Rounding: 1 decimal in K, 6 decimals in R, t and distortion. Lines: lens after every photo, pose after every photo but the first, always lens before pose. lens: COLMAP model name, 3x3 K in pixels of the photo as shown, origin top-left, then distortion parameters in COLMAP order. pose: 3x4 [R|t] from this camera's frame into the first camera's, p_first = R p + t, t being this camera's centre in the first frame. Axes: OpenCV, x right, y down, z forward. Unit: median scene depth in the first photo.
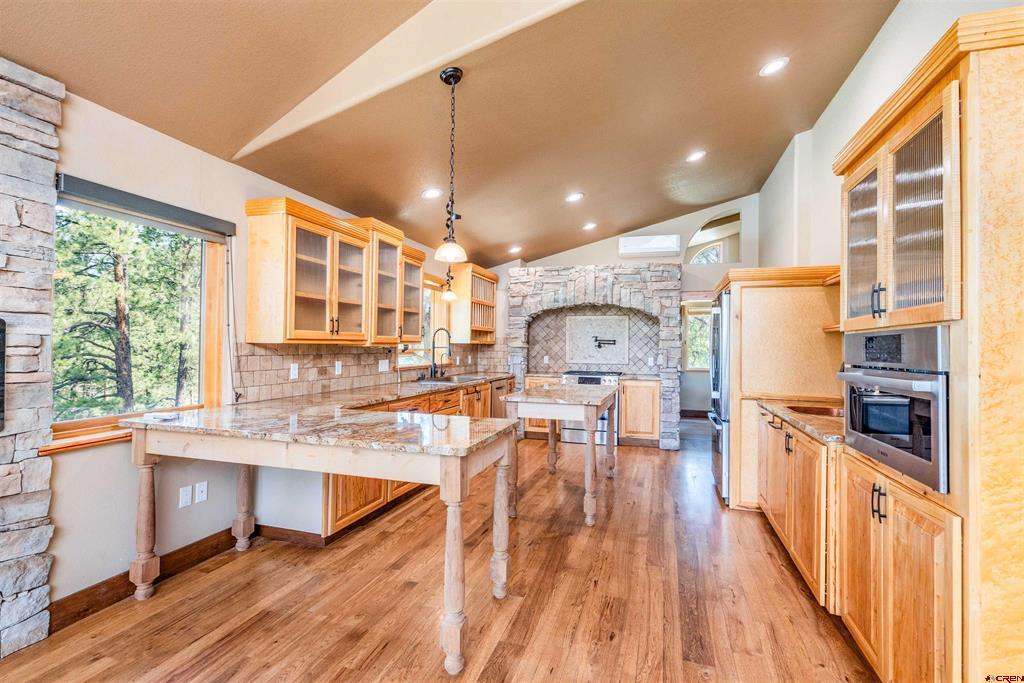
lens RADIAL K [[464.4, 0, 517.5], [0, 464.4, 343.7], [0, 0, 1]] dist [-0.024132, 0.002686]
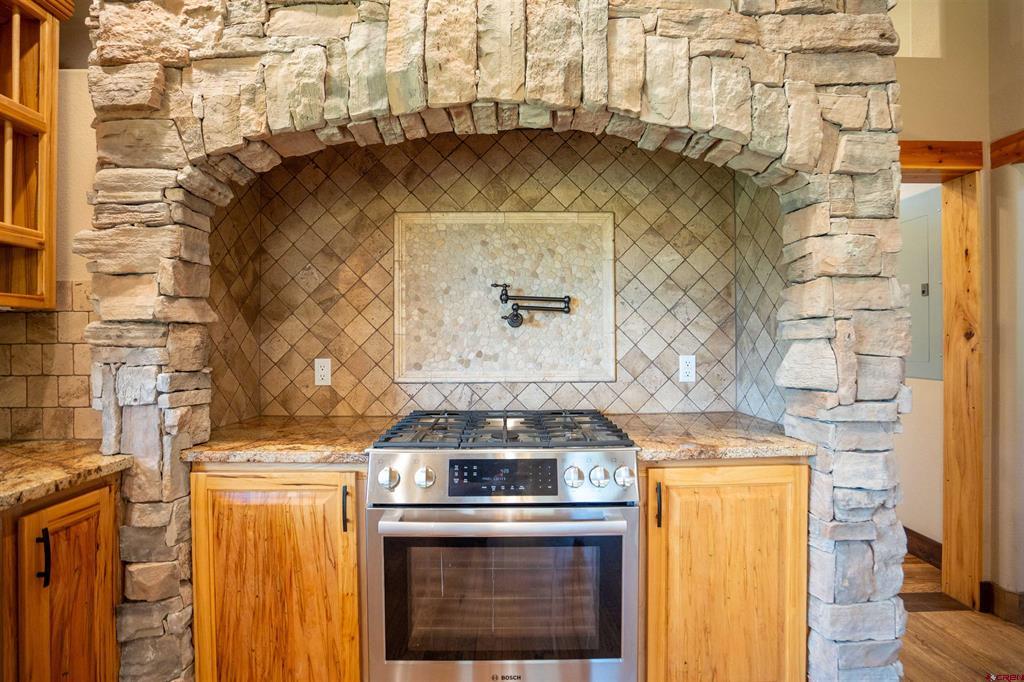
lens RADIAL K [[464.4, 0, 518.2], [0, 464.4, 339.1], [0, 0, 1]] dist [-0.024132, 0.002686]
pose [[0.944309, -0.014472, 0.328742, 0.093556], [0.014199, 0.999894, 0.003231, 0.018015], [-0.328754, 0.001617, 0.944414, 0.805382]]
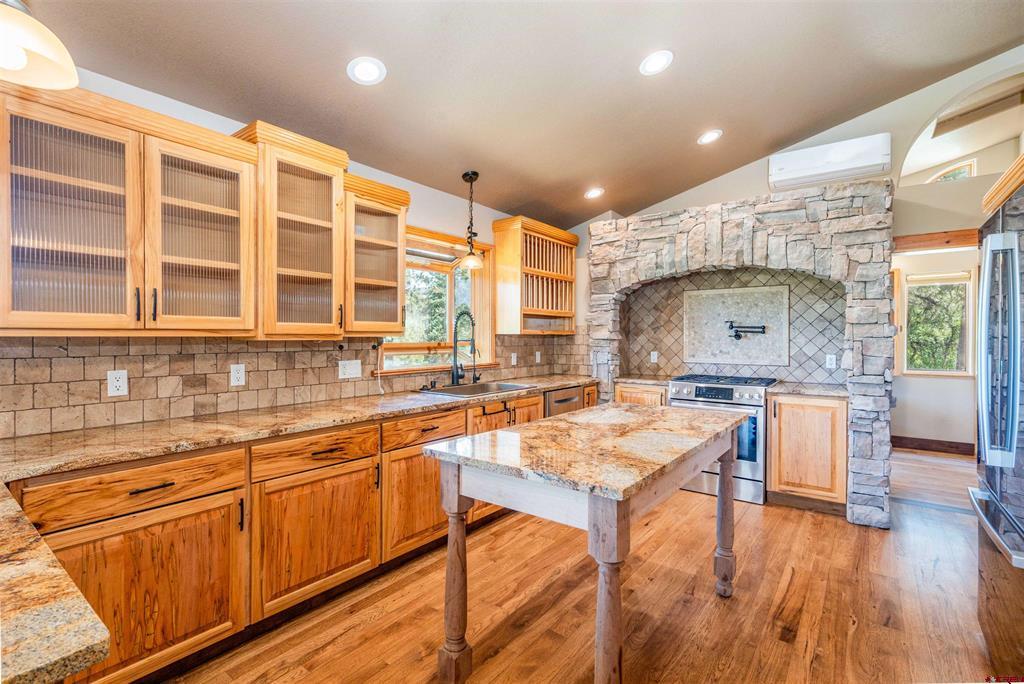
lens RADIAL K [[464.4, 0, 517.6], [0, 464.4, 340.6], [0, 0, 1]] dist [-0.024132, 0.002686]
pose [[0.942973, -0.006590, -0.332804, 0.114274], [0.010376, 0.999900, 0.009601, 0.002168], [0.332707, -0.012506, 0.942947, 0.339543]]
